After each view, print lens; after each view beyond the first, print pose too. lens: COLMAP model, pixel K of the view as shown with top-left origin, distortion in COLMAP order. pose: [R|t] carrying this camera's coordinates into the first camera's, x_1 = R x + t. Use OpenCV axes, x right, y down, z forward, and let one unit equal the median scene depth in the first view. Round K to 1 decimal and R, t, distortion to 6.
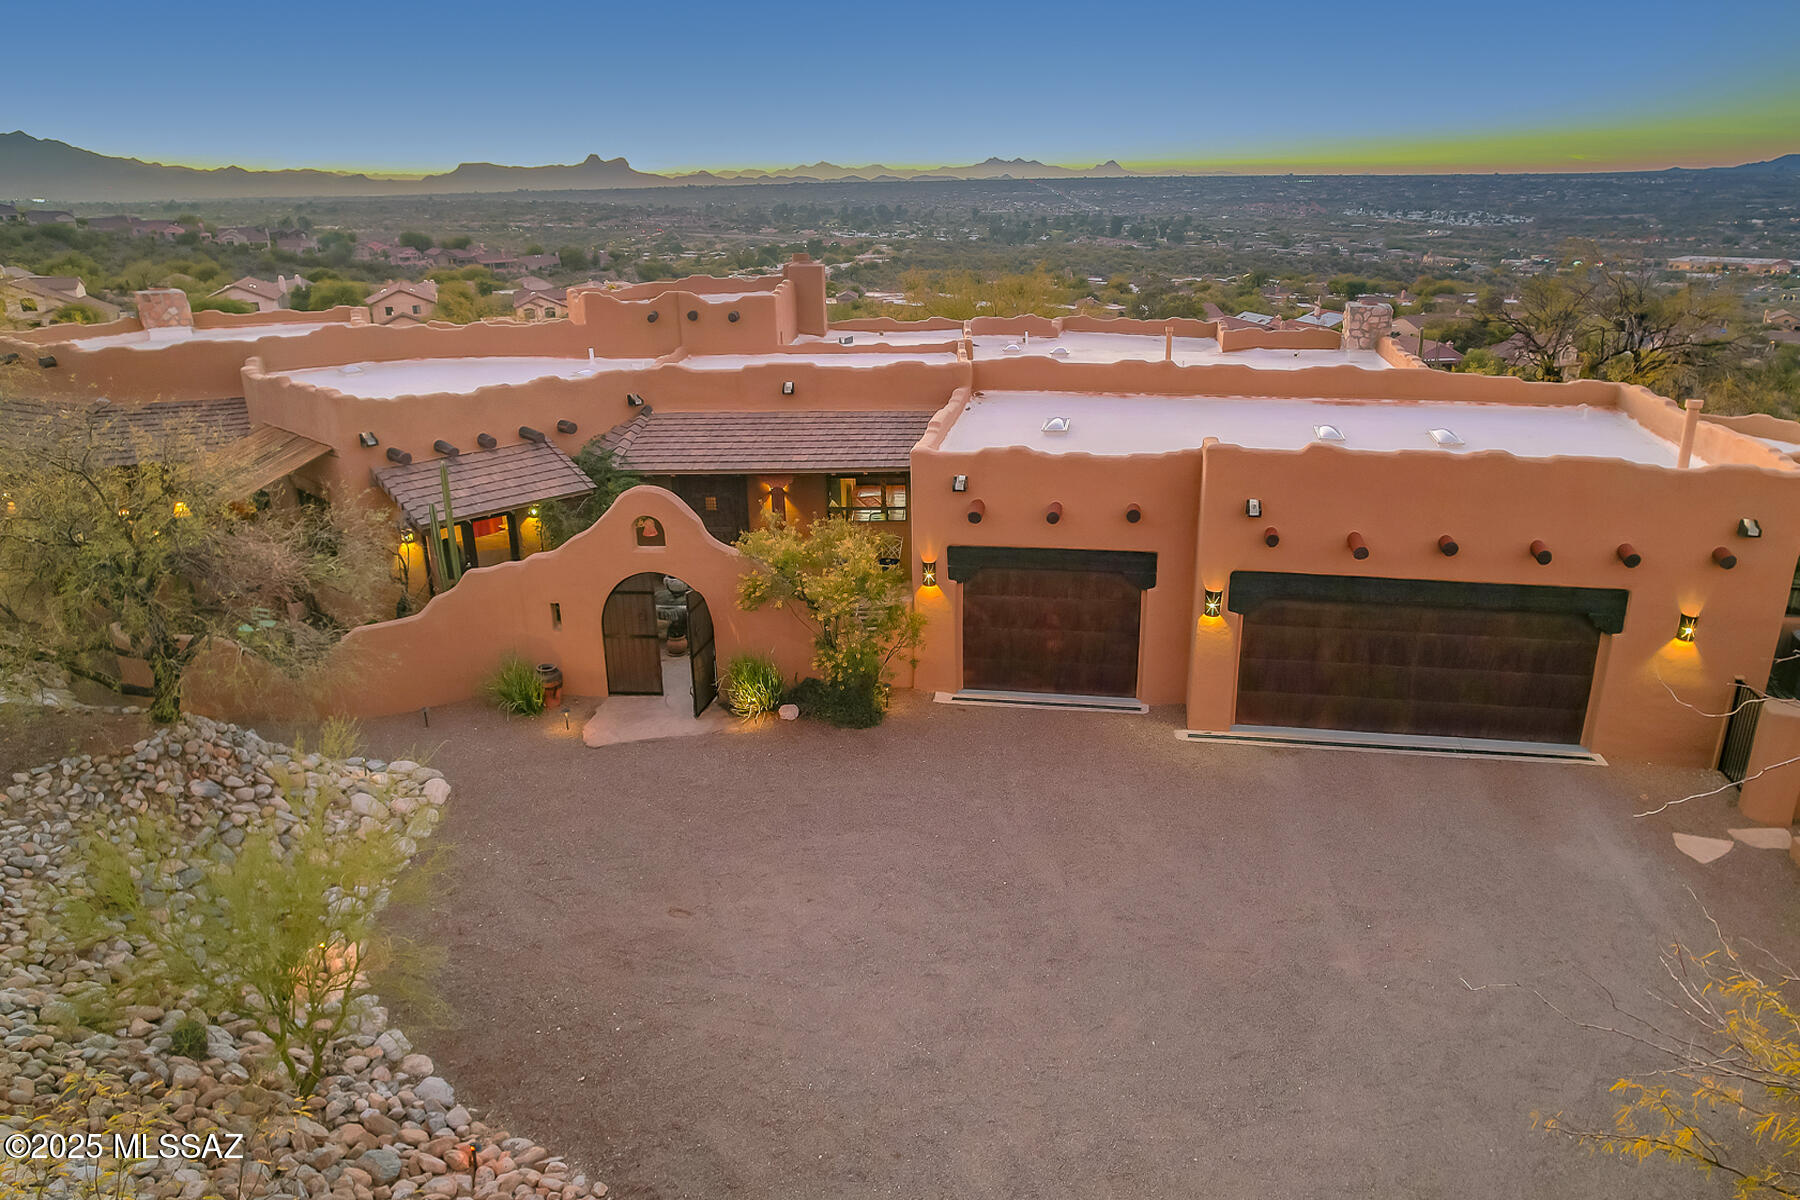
lens RADIAL K [[1199.9, 0, 983.6], [0, 1199.9, 597.2], [0, 0, 1]] dist [-0.070671, 0.046268]
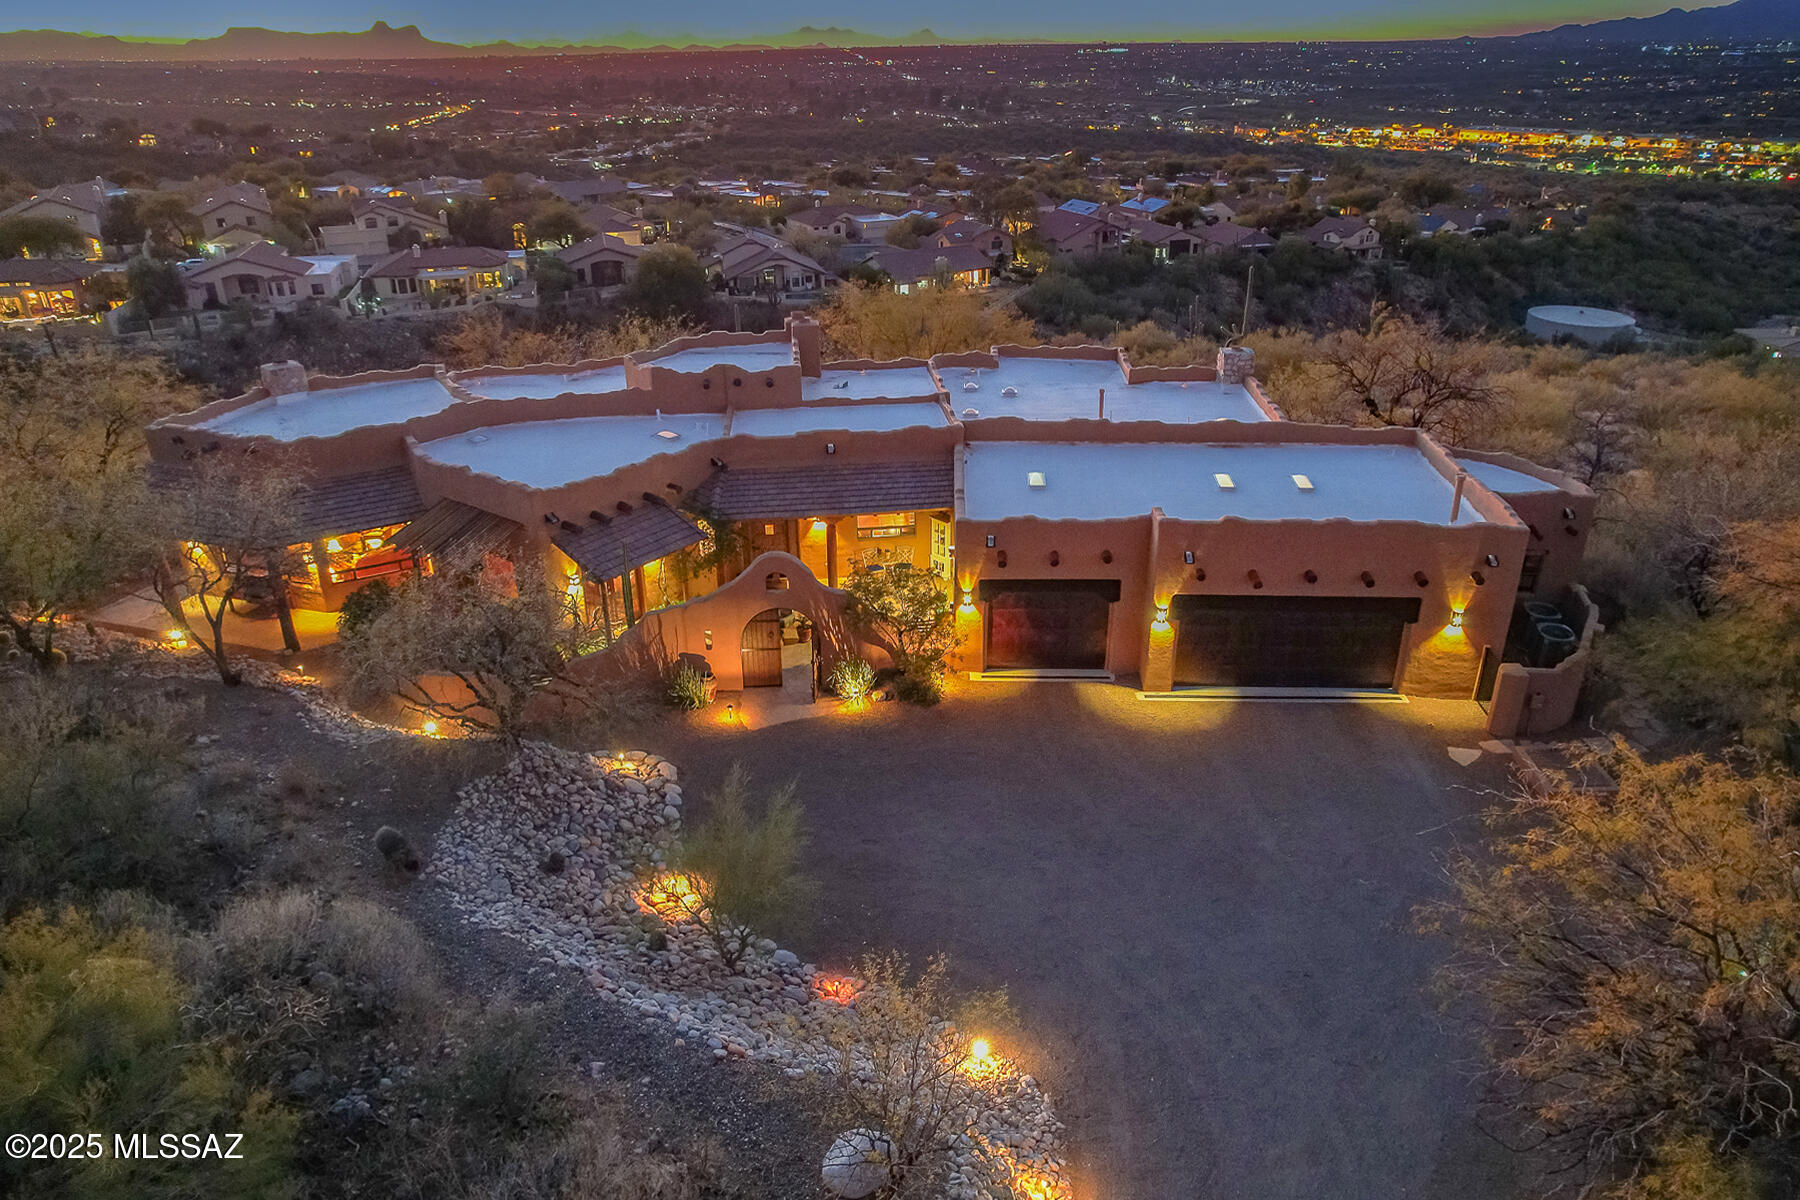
lens RADIAL K [[1163.3, 0, 901.1], [0, 1163.3, 584.6], [0, 0, 1]] dist [-0.090022, 0.083020]
pose [[0.995932, -0.061679, 0.065688, -0.212734], [0.054306, 0.992596, 0.108646, -0.189145], [-0.071903, -0.104636, 0.991908, -0.405391]]
